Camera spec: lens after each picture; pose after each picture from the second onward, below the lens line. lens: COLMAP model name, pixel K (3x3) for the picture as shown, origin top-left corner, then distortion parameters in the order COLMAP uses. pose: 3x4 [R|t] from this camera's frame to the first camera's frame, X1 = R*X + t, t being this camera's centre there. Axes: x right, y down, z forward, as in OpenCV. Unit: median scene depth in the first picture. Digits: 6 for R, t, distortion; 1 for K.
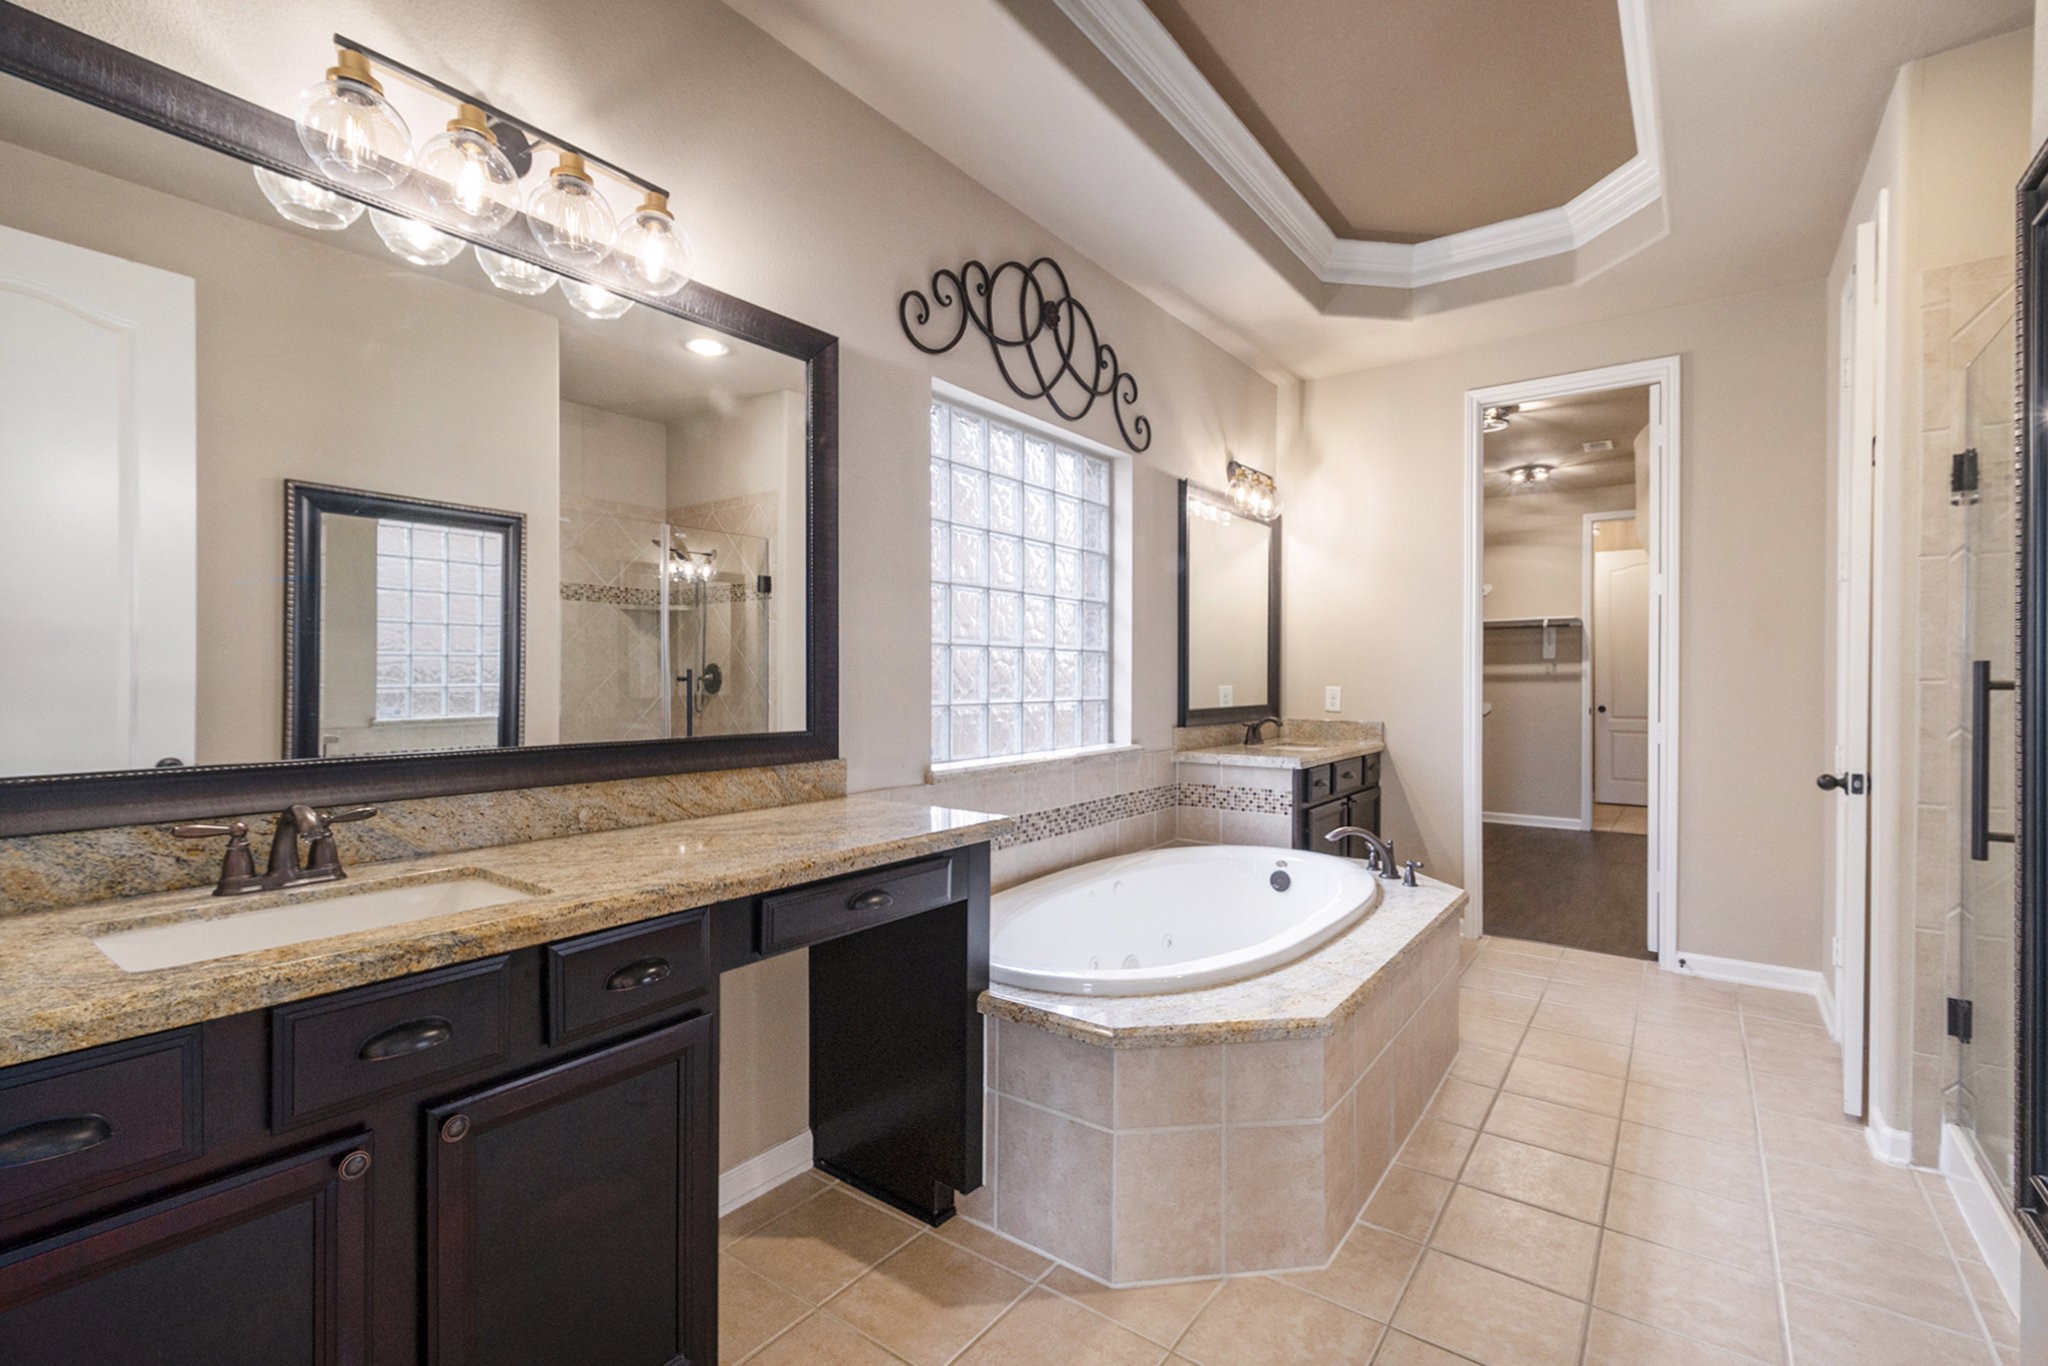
lens RADIAL K [[904.2, 0, 1026.0], [0, 904.2, 684.0], [0, 0, 1]] dist [-0.002618, -0.002163]
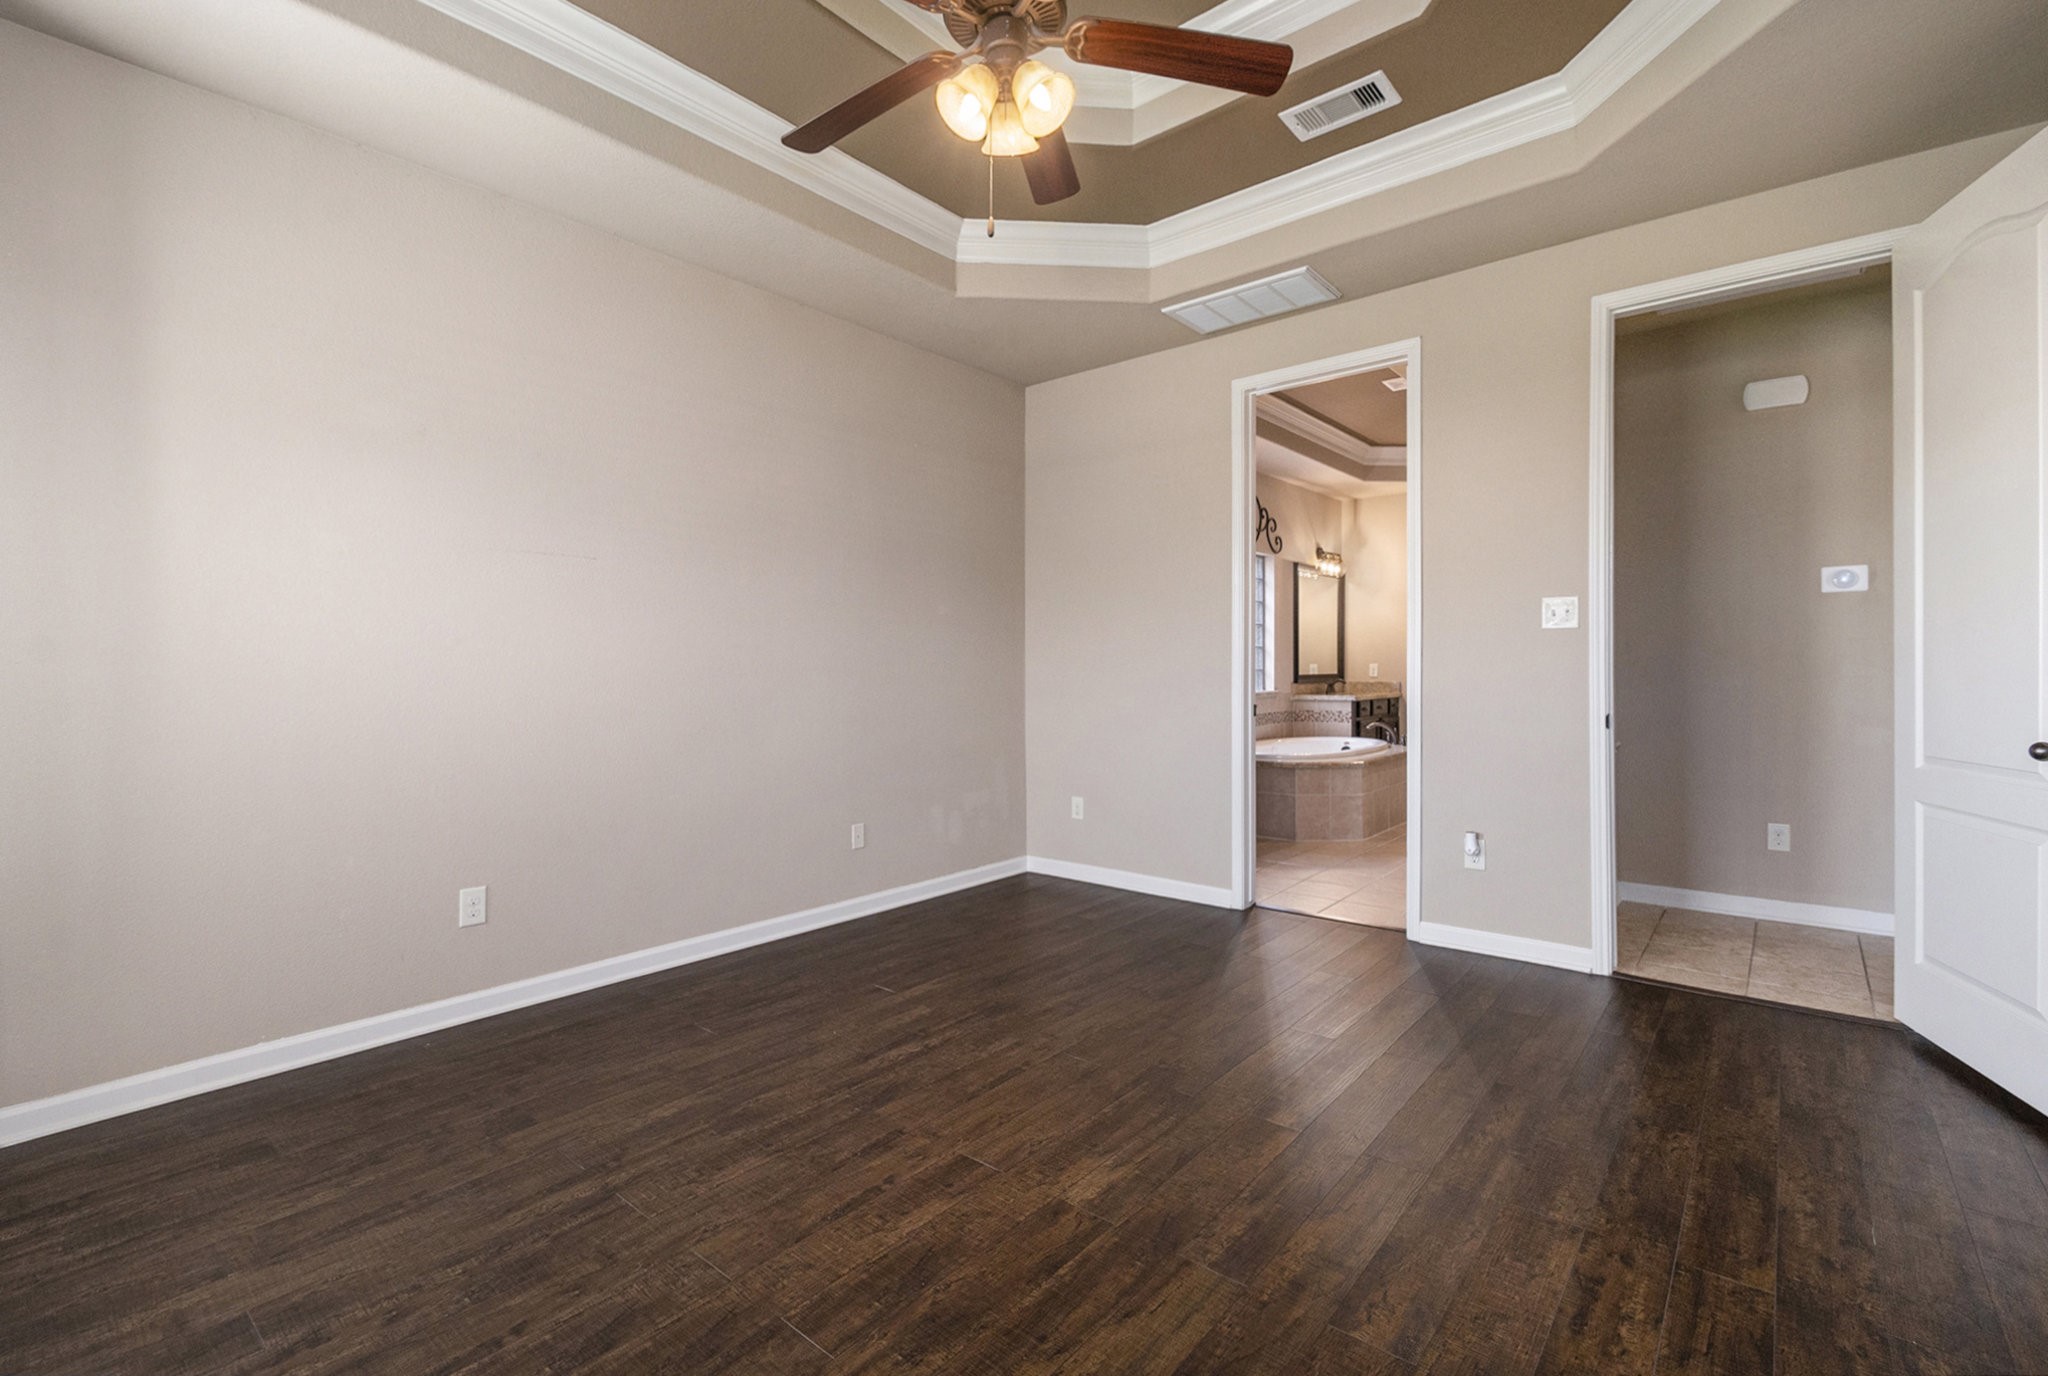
lens RADIAL K [[926.1, 0, 1022.0], [0, 926.1, 674.7], [0, 0, 1]] dist [0.009535, -0.001525]
pose [[0.998413, -0.007049, -0.055873, -0.328450], [0.006910, 0.999973, -0.002687, 0.029794], [0.055890, 0.002297, 0.998434, -1.124877]]
